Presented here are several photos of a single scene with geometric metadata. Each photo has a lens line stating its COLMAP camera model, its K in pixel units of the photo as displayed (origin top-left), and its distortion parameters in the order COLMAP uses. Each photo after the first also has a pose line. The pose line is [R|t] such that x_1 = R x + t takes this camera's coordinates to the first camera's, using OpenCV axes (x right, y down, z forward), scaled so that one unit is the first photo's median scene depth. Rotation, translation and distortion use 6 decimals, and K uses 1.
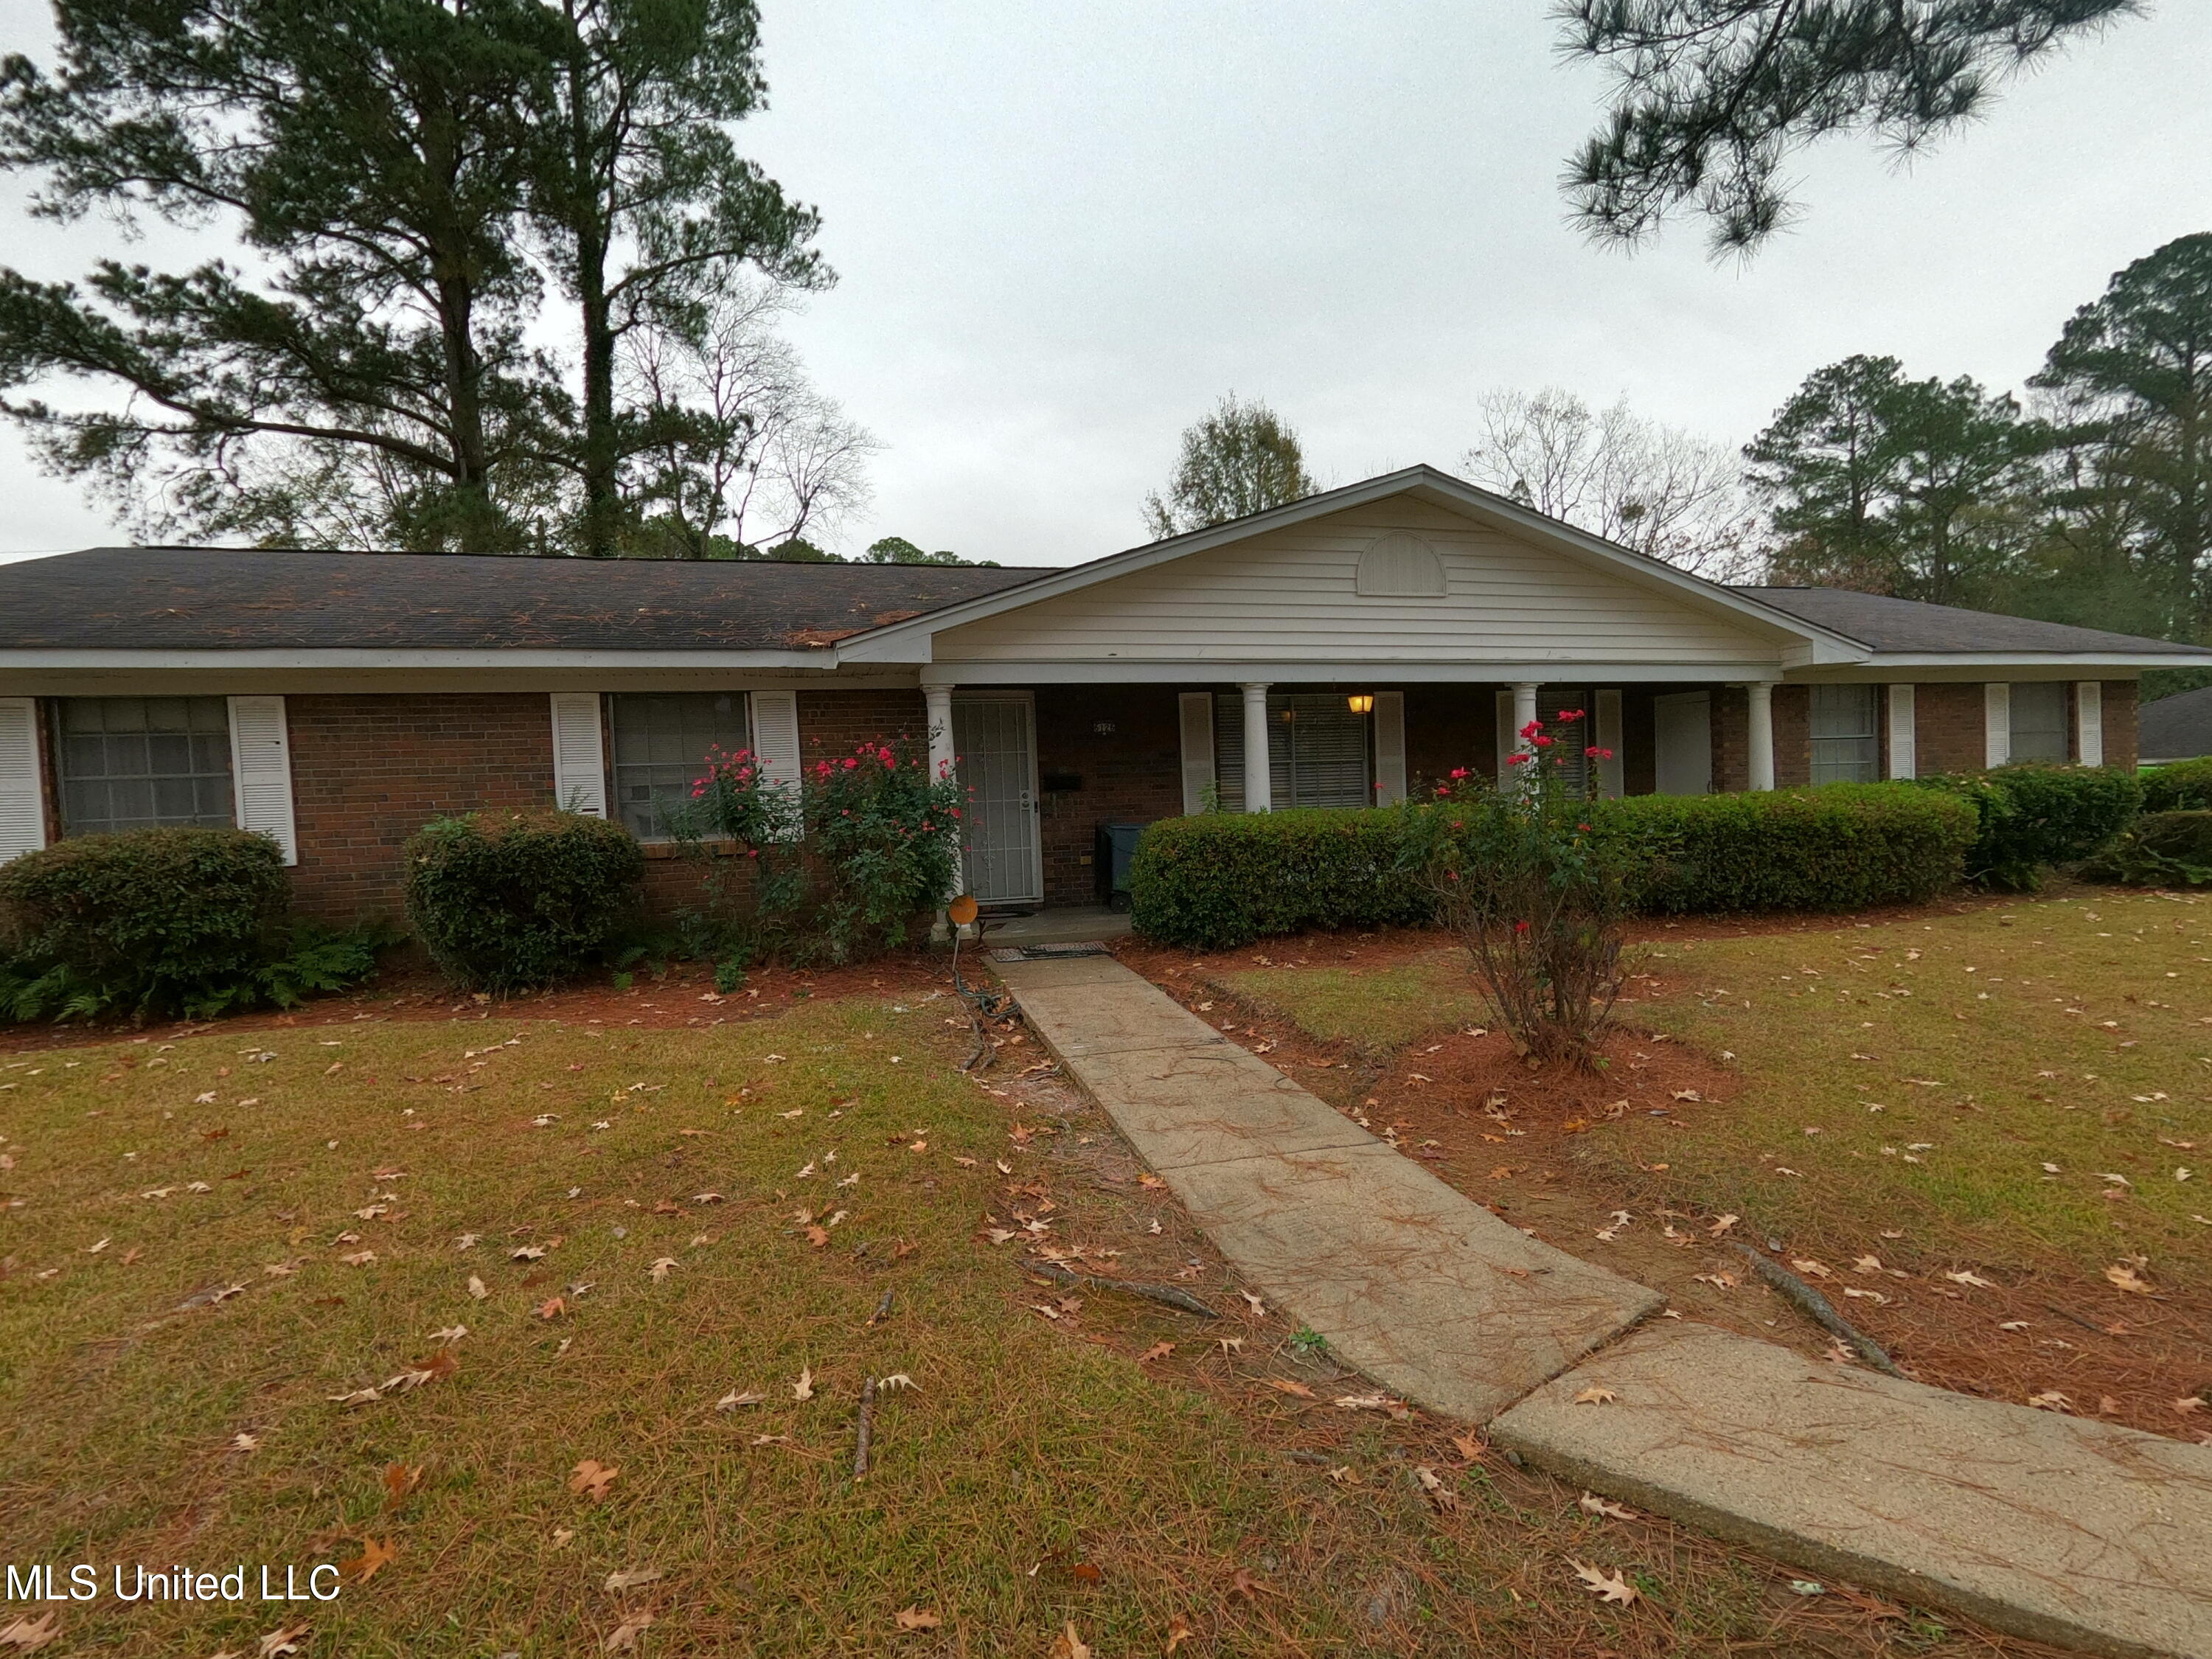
lens RADIAL K [[1049.4, 0, 1092.5], [0, 1049.4, 834.0], [0, 0, 1]] dist [-0.003863, 0.000870]
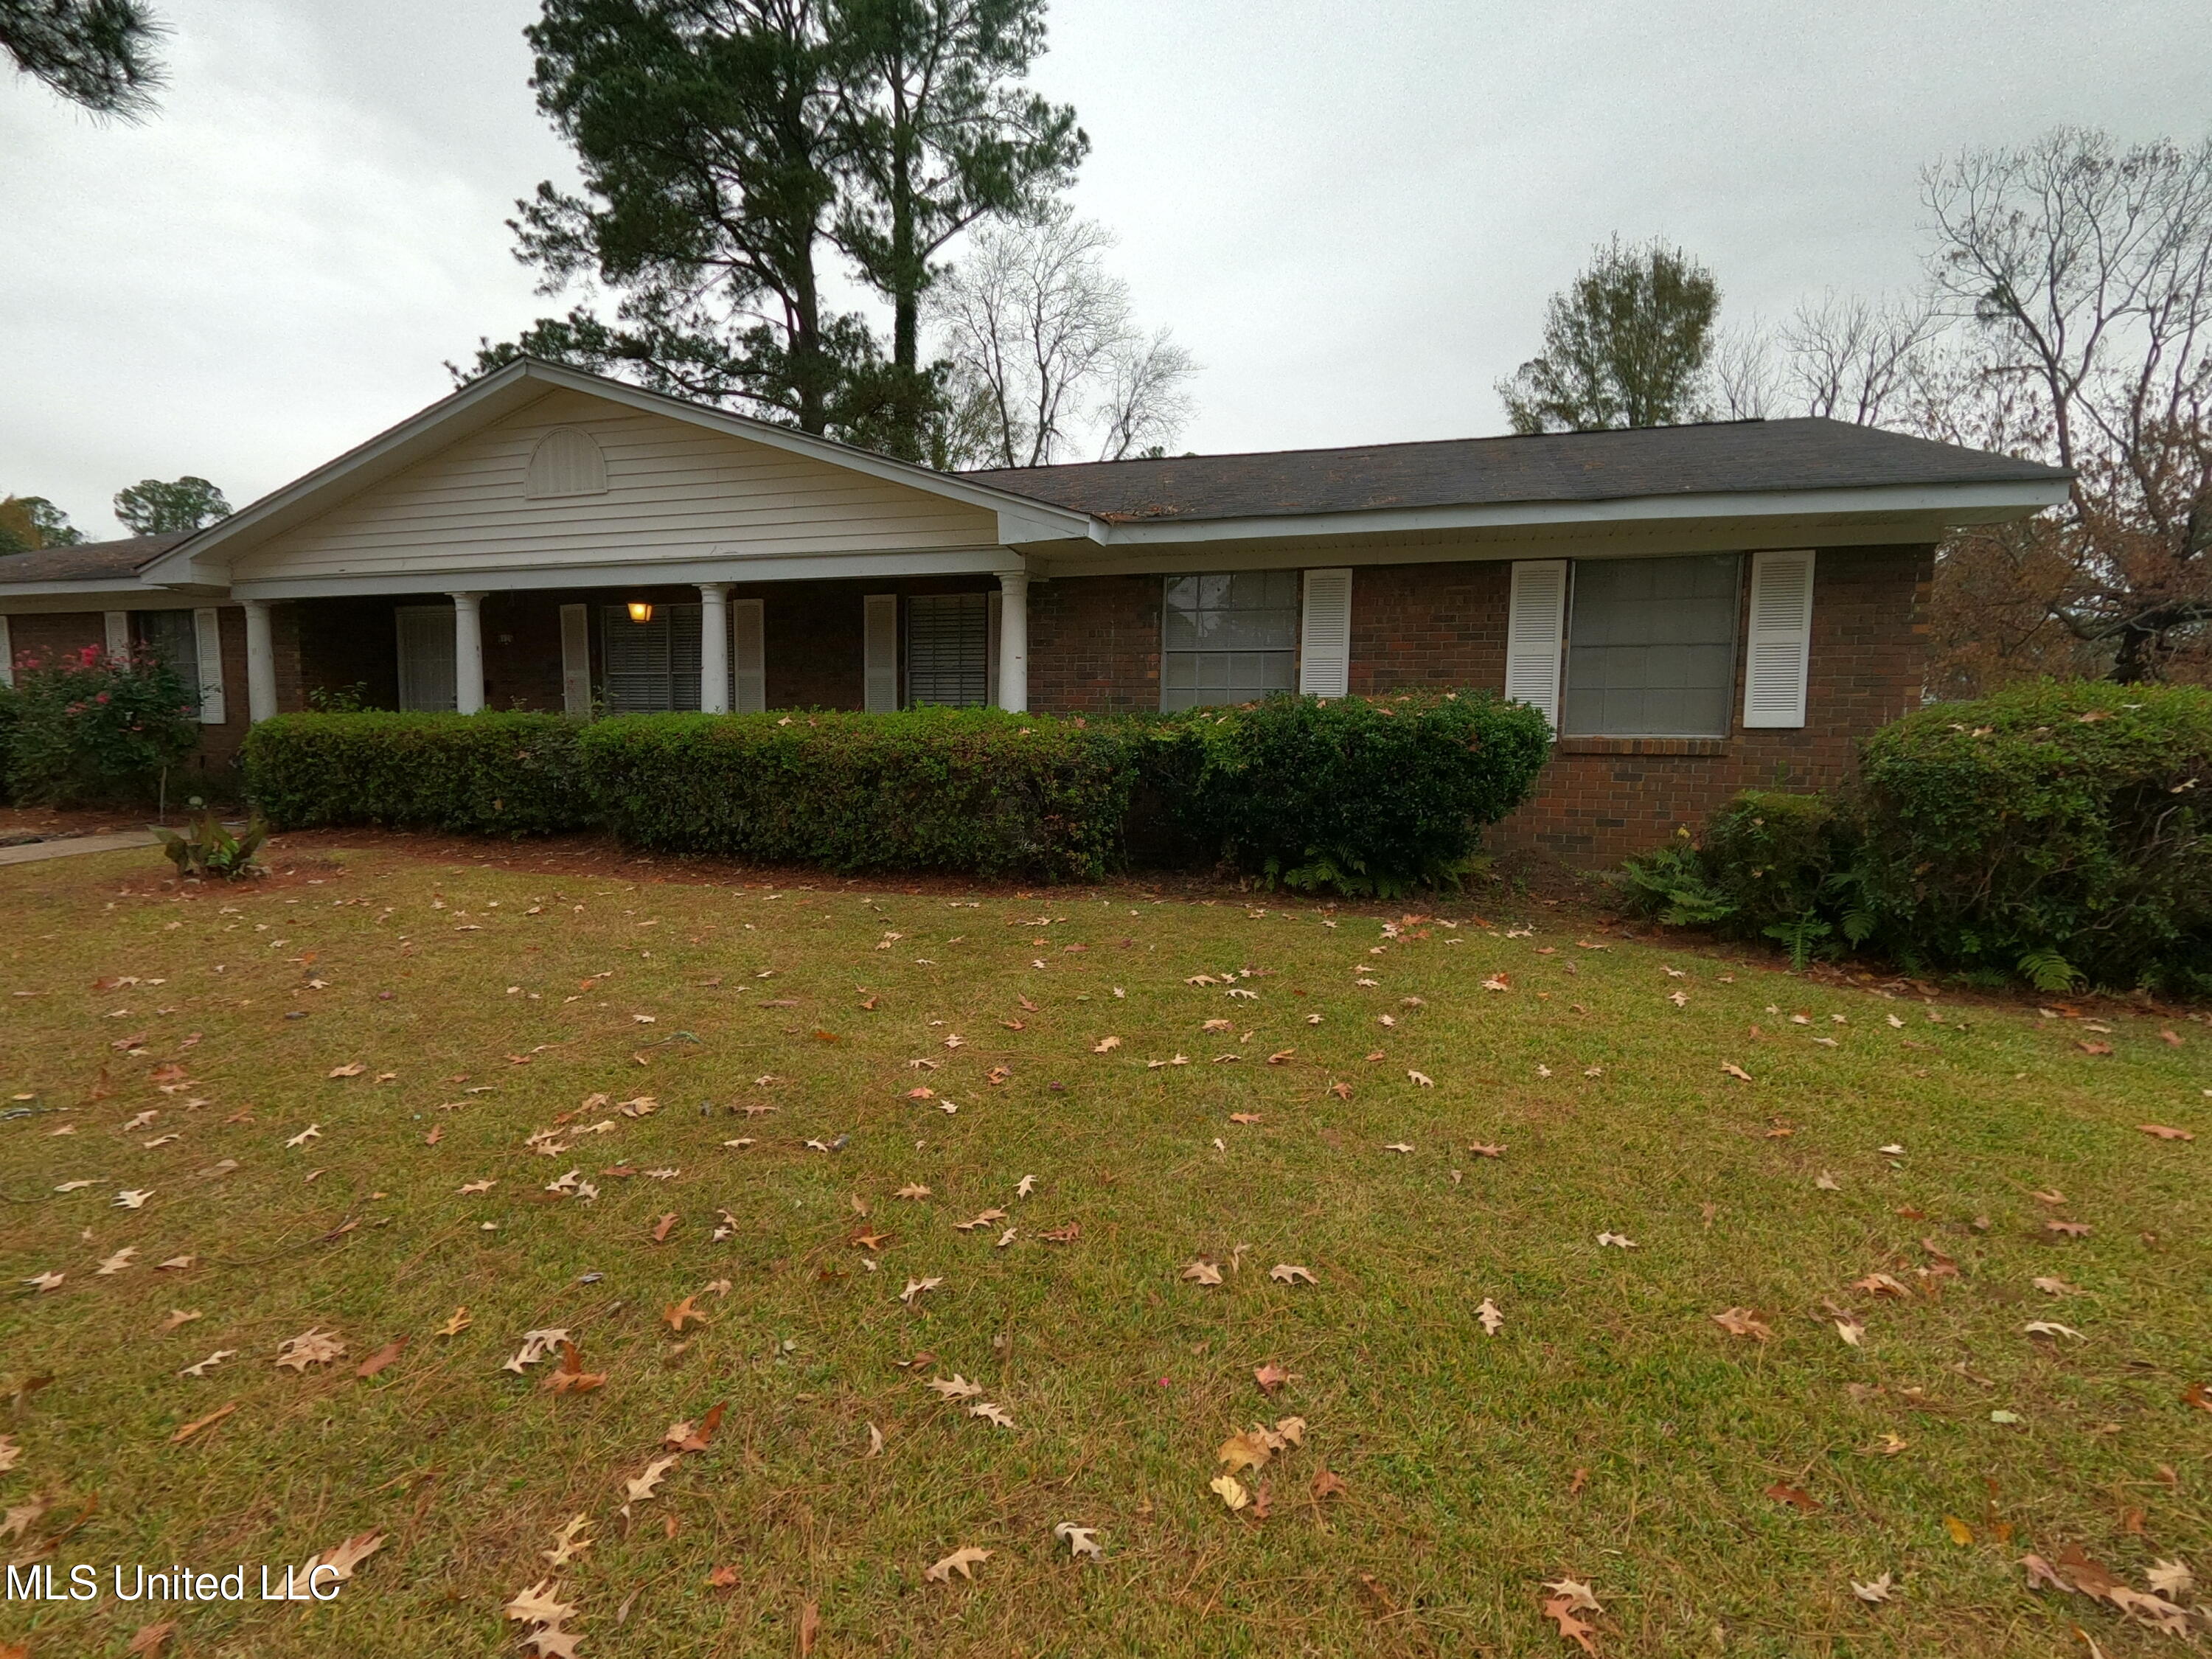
lens RADIAL K [[1049.4, 0, 1096.3], [0, 1049.4, 831.3], [0, 0, 1]] dist [-0.003863, 0.000870]
pose [[0.835272, 0.095822, -0.541424, 1.141998], [-0.063224, 0.994904, 0.078542, -0.026276], [0.546191, -0.031373, 0.837073, 0.416922]]
